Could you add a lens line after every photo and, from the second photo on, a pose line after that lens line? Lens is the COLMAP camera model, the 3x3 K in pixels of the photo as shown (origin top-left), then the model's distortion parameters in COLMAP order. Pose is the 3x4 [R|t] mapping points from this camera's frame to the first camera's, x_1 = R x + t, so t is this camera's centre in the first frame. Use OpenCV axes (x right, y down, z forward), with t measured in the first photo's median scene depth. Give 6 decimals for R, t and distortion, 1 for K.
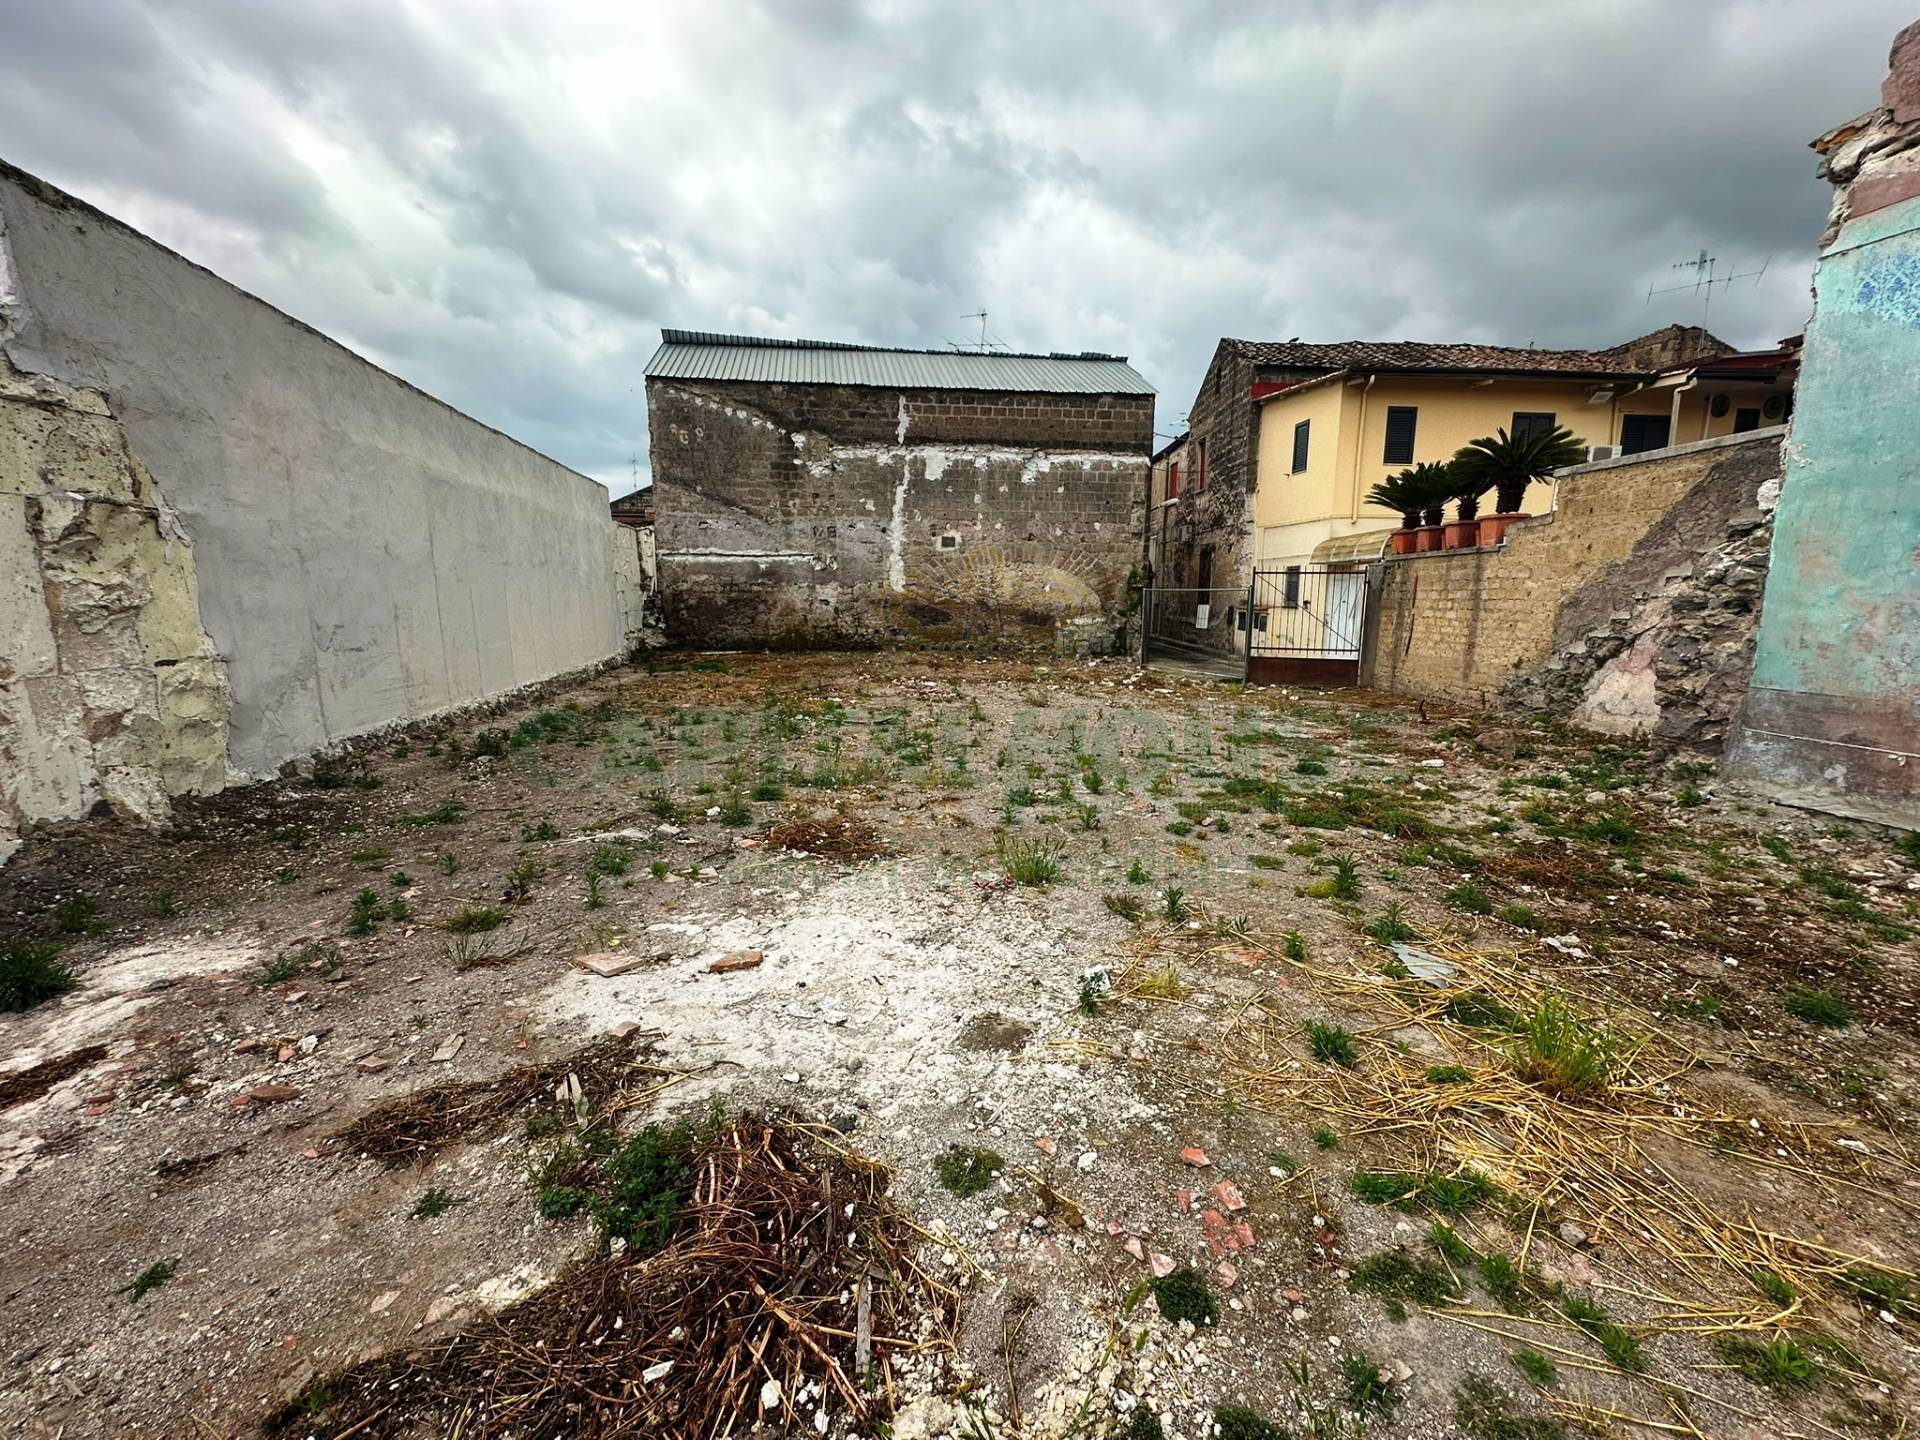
lens RADIAL K [[764.2, 0, 958.8], [0, 764.2, 718.6], [0, 0, 1]] dist [-0.003383, 0.001668]
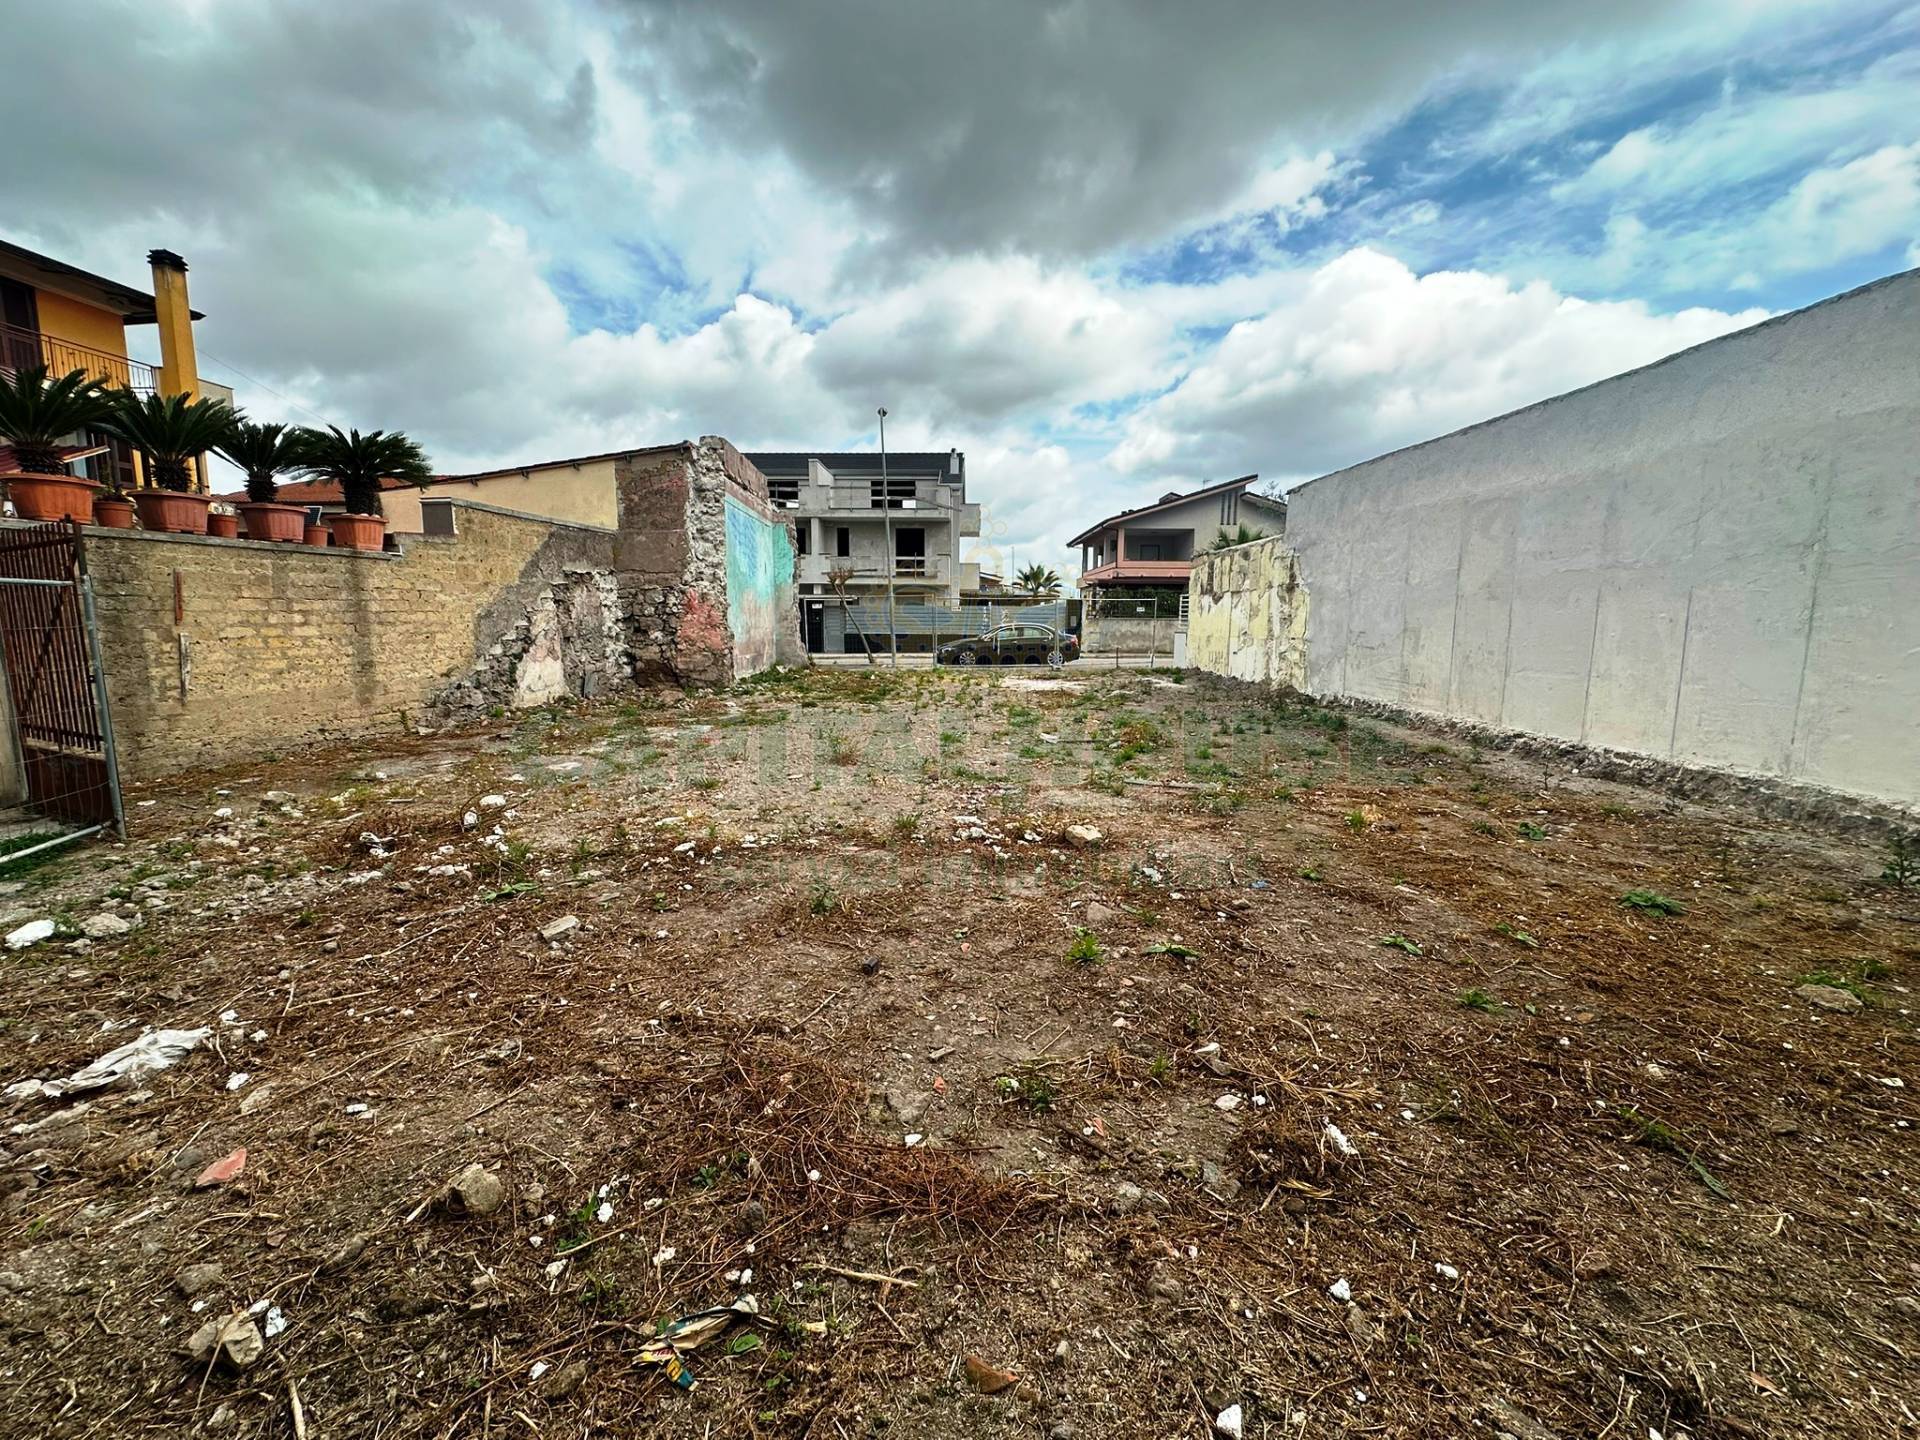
lens RADIAL K [[764.2, 0, 960.0], [0, 764.2, 720.9], [0, 0, 1]] dist [-0.003383, 0.001668]
pose [[-0.987999, -0.027092, 0.152066, -0.090324], [0.018320, 0.956995, 0.289525, -0.206736], [-0.153370, 0.288836, -0.945014, 1.313512]]
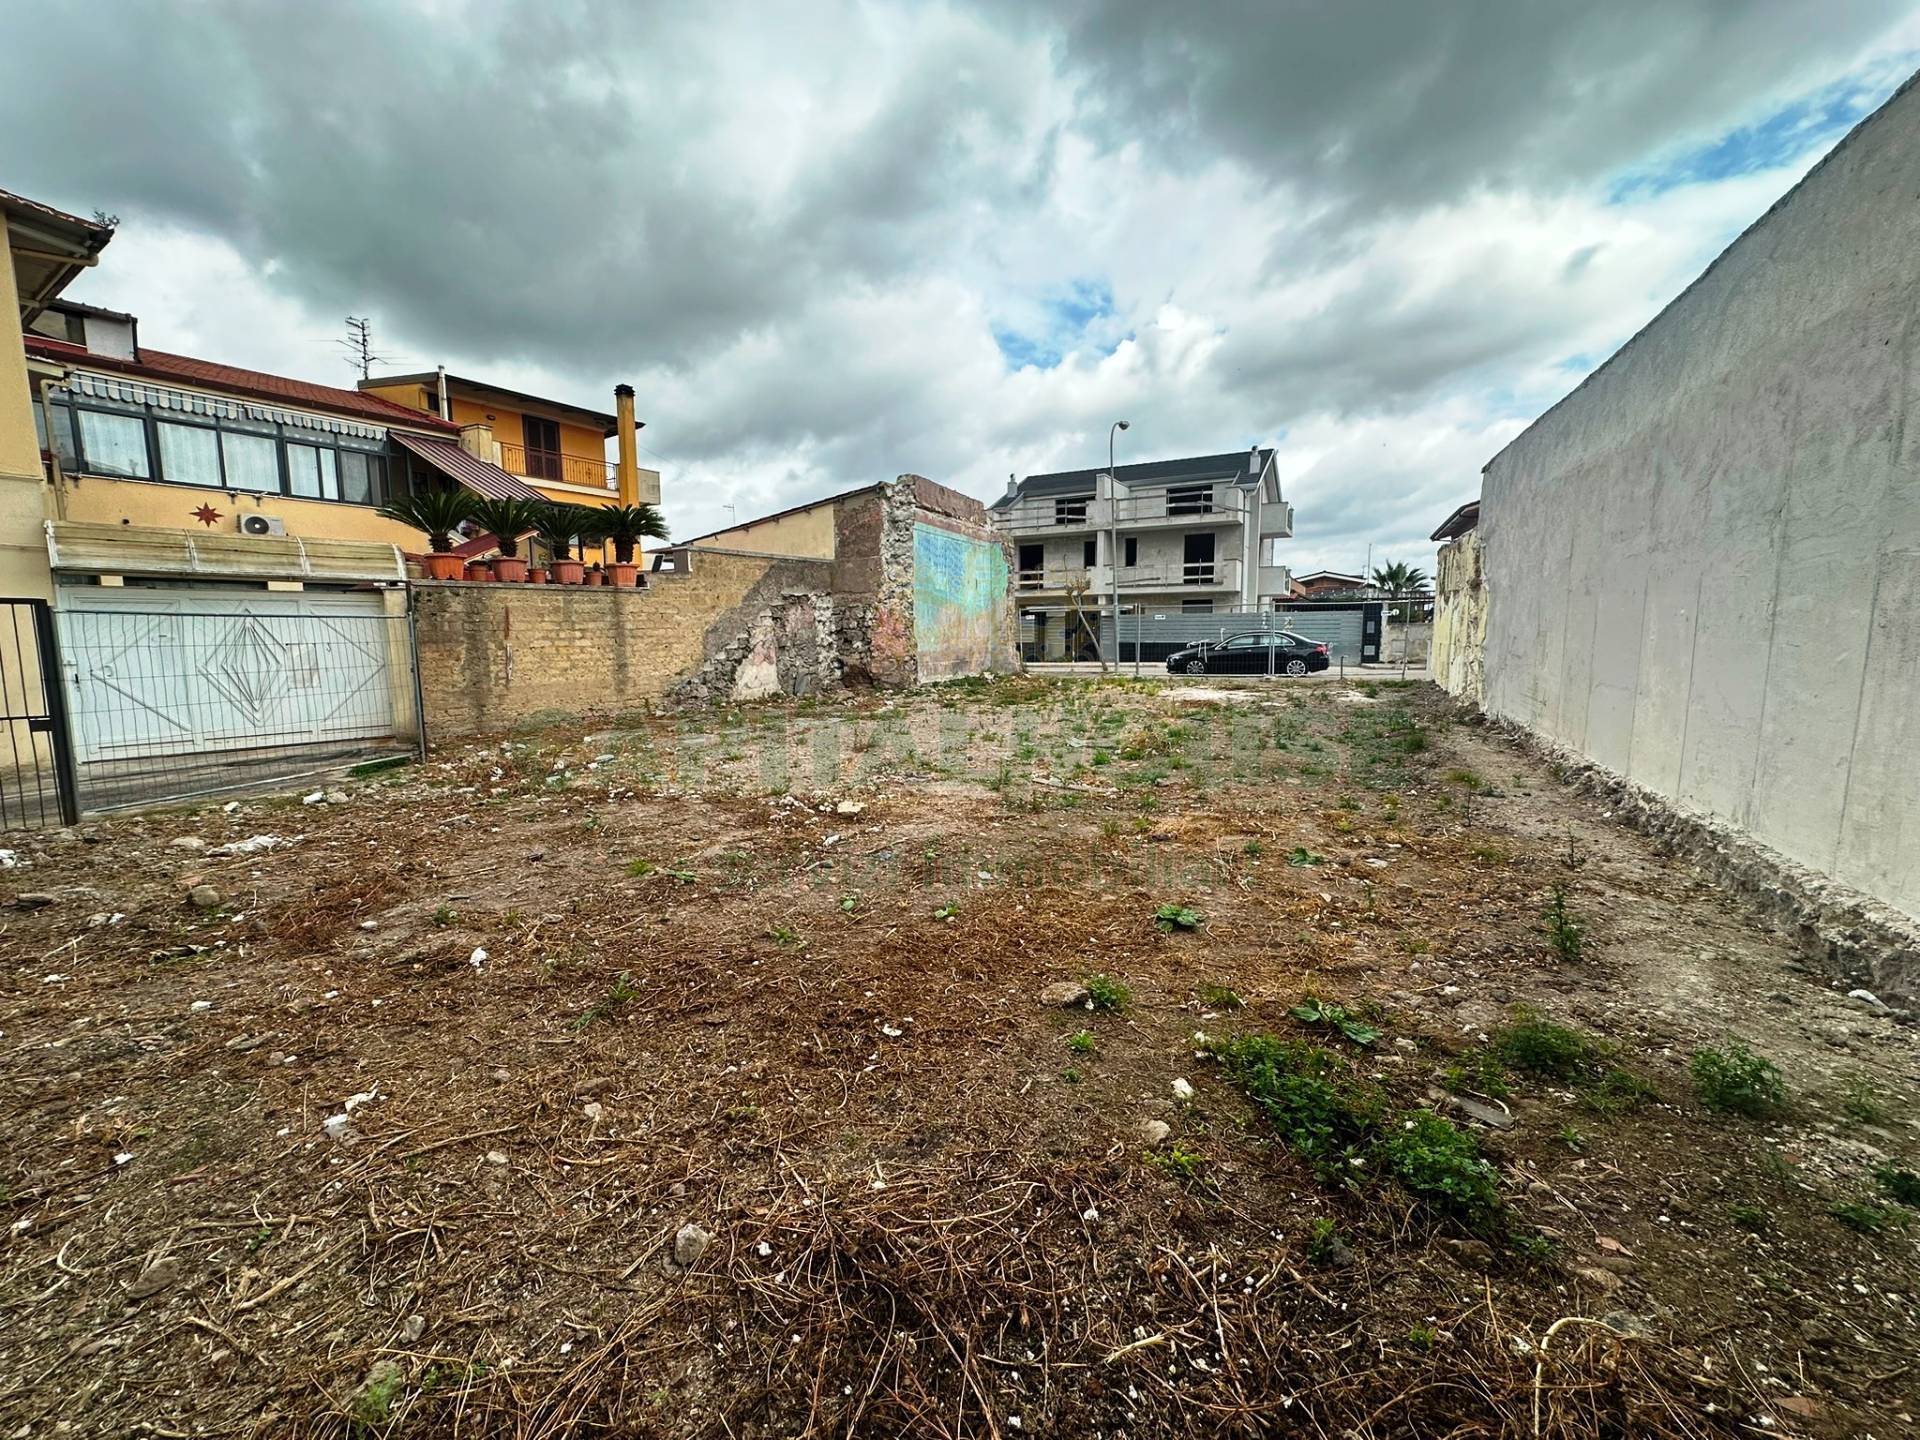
lens RADIAL K [[764.2, 0, 959.8], [0, 764.2, 722.4], [0, 0, 1]] dist [-0.003383, 0.001668]
pose [[-0.806279, -0.066006, 0.587841, -0.386252], [0.103293, 0.962777, 0.249781, -0.198441], [-0.582447, 0.262113, -0.769449, 1.263451]]
